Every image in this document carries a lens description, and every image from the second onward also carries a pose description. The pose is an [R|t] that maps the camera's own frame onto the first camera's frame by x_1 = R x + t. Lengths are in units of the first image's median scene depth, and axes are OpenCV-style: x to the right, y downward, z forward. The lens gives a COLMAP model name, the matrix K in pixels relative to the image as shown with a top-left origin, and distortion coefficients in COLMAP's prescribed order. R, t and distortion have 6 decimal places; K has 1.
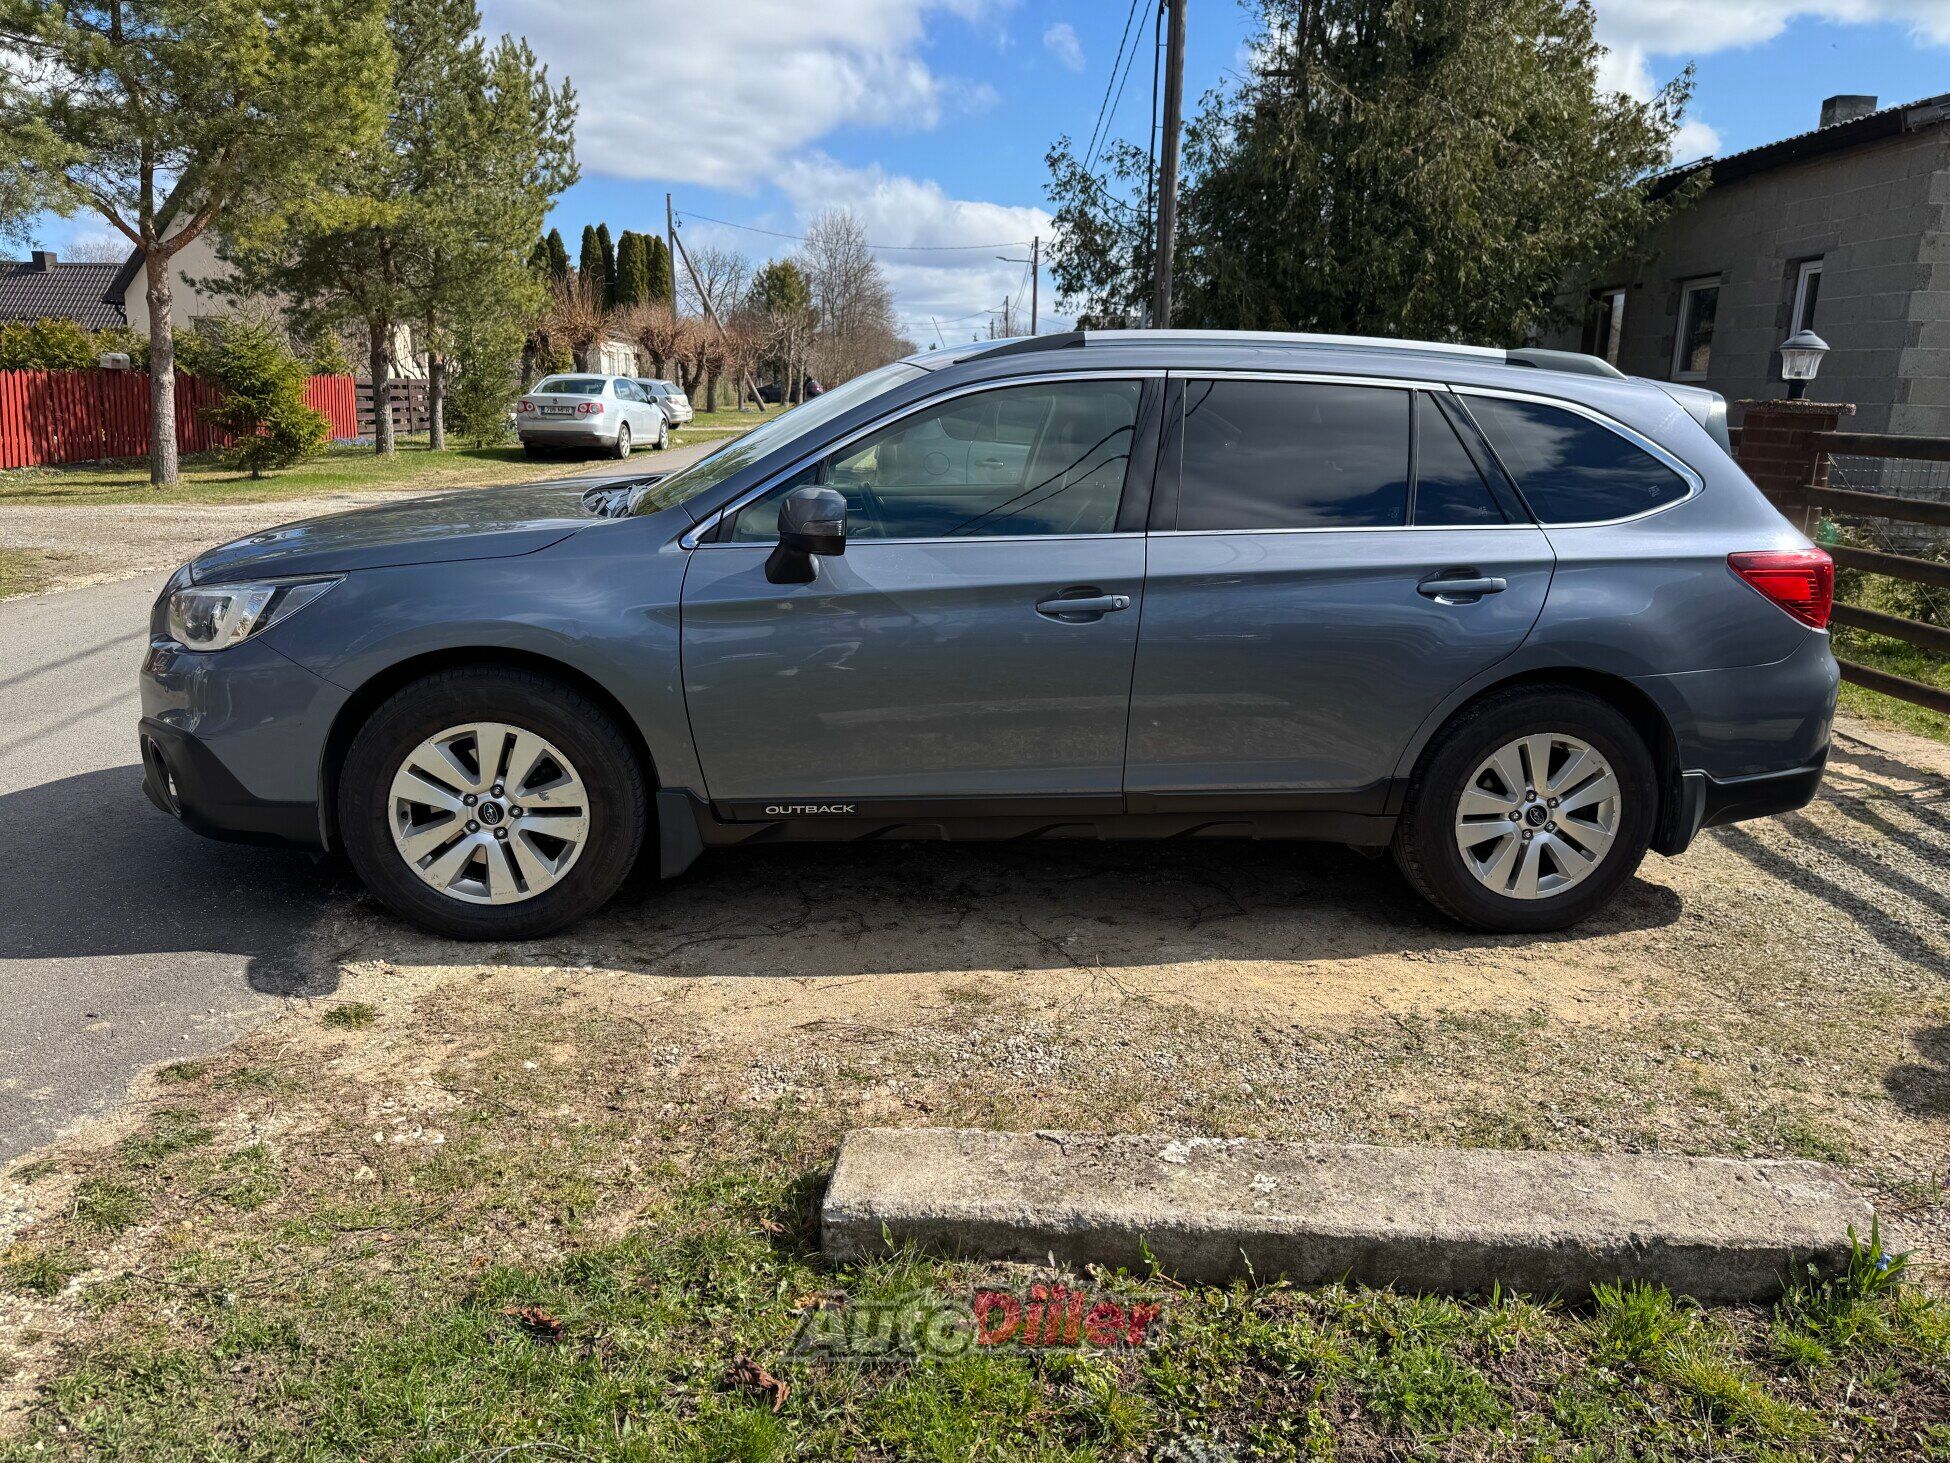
lens RADIAL K [[1379.0, 0, 975.0], [0, 1379.0, 731.5], [0, 0, 1]] dist [0.031903, -0.002891]
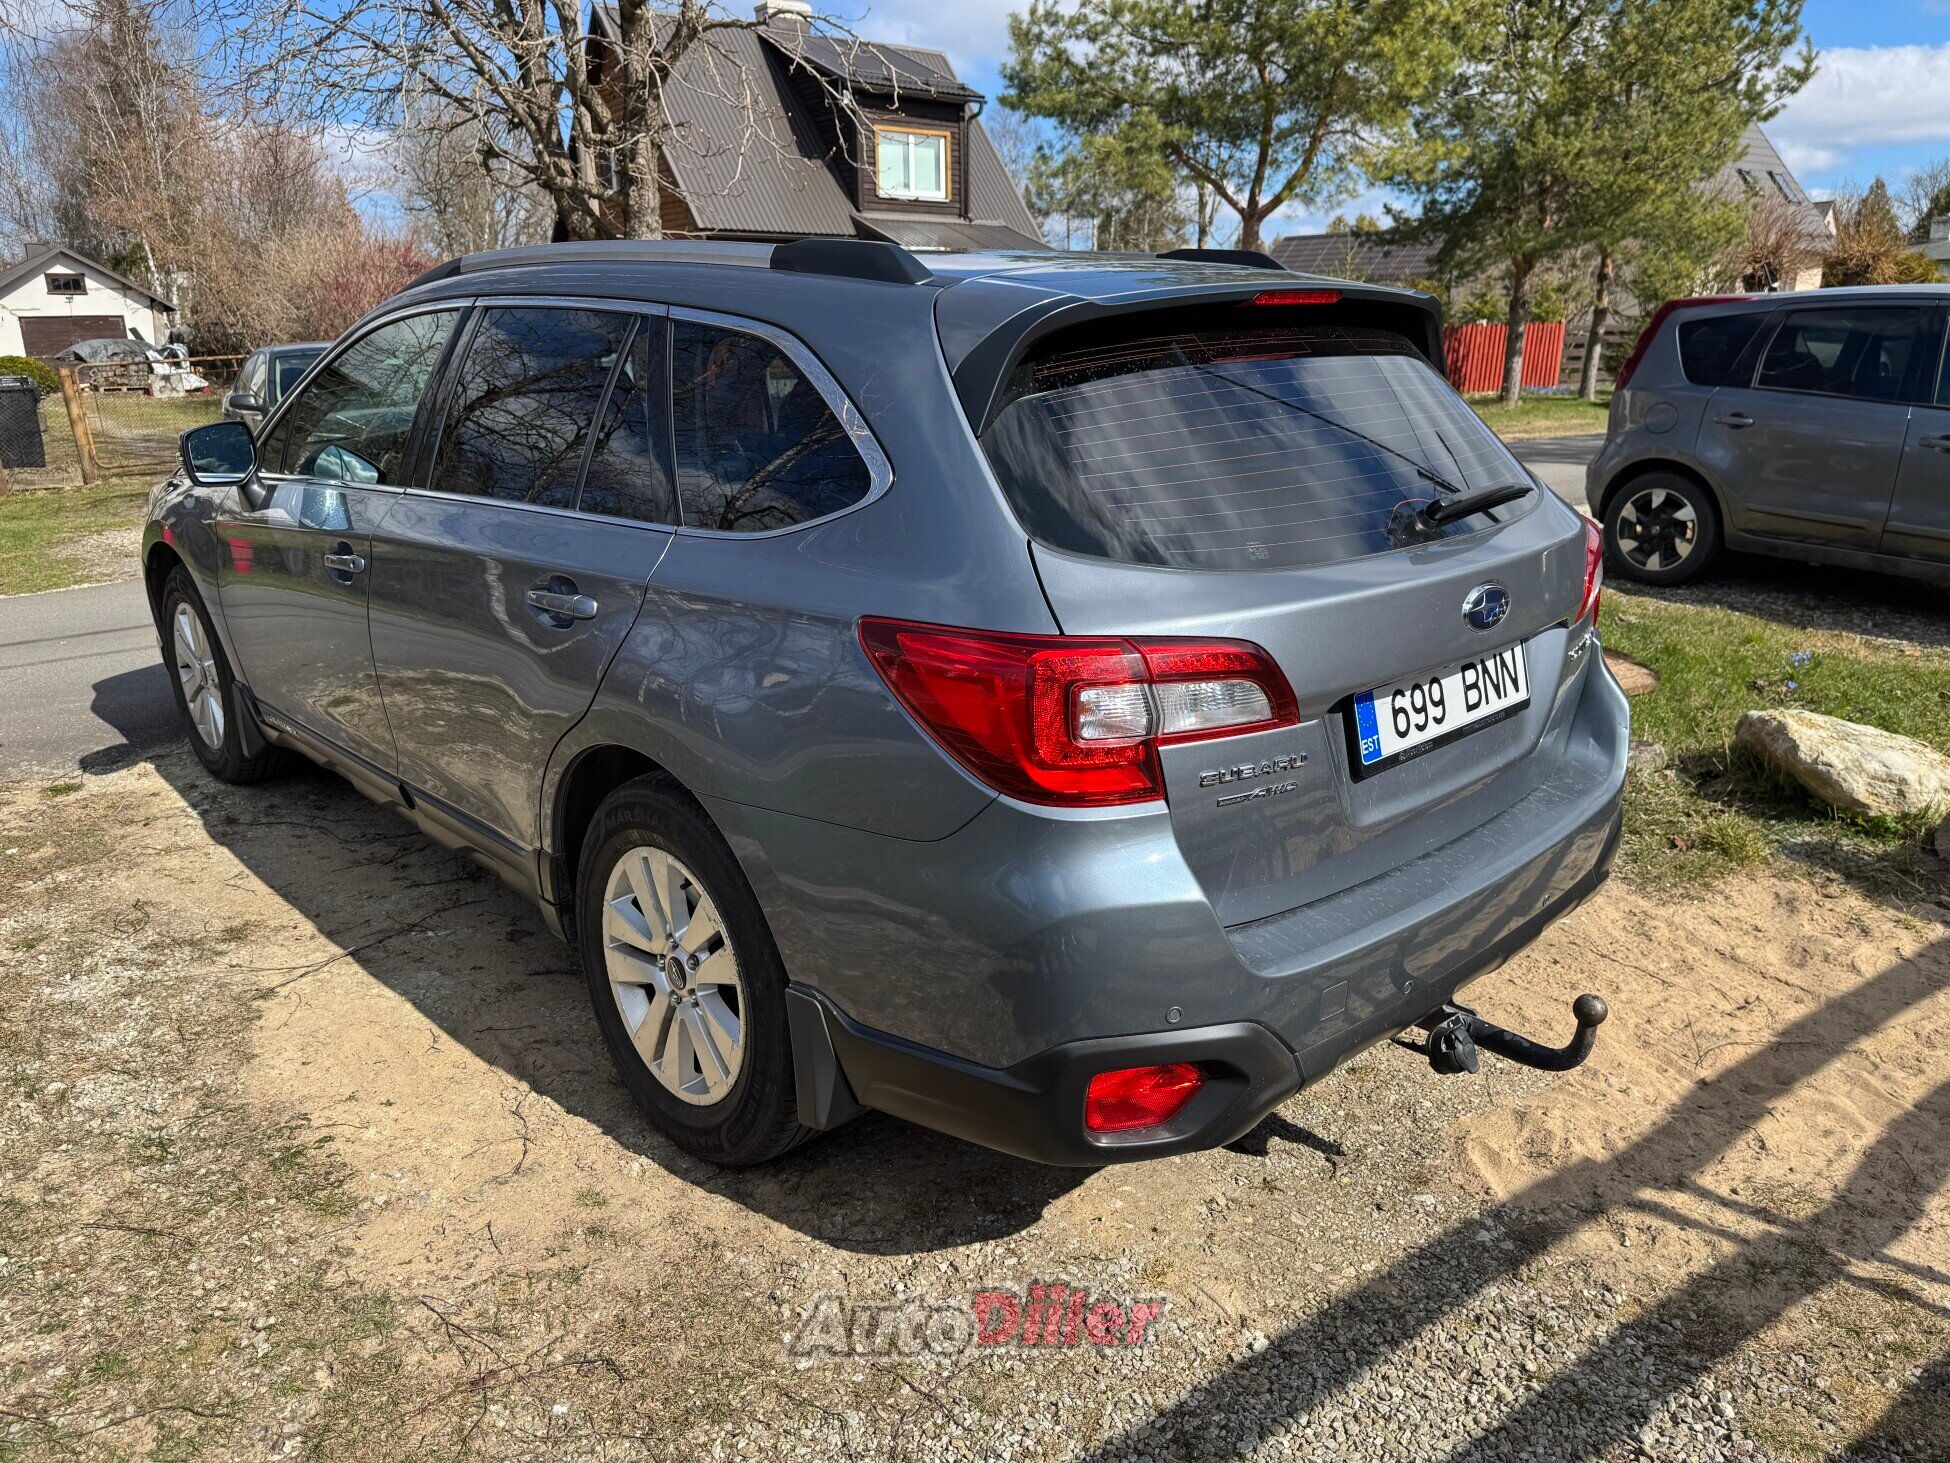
lens RADIAL K [[1379.0, 0, 975.0], [0, 1379.0, 731.5], [0, 0, 1]] dist [0.031903, -0.002891]
pose [[0.579097, 0.199499, -0.790473, 1.084856], [-0.172903, 0.977594, 0.120056, -0.167590], [0.796713, 0.067151, 0.600616, 0.799548]]
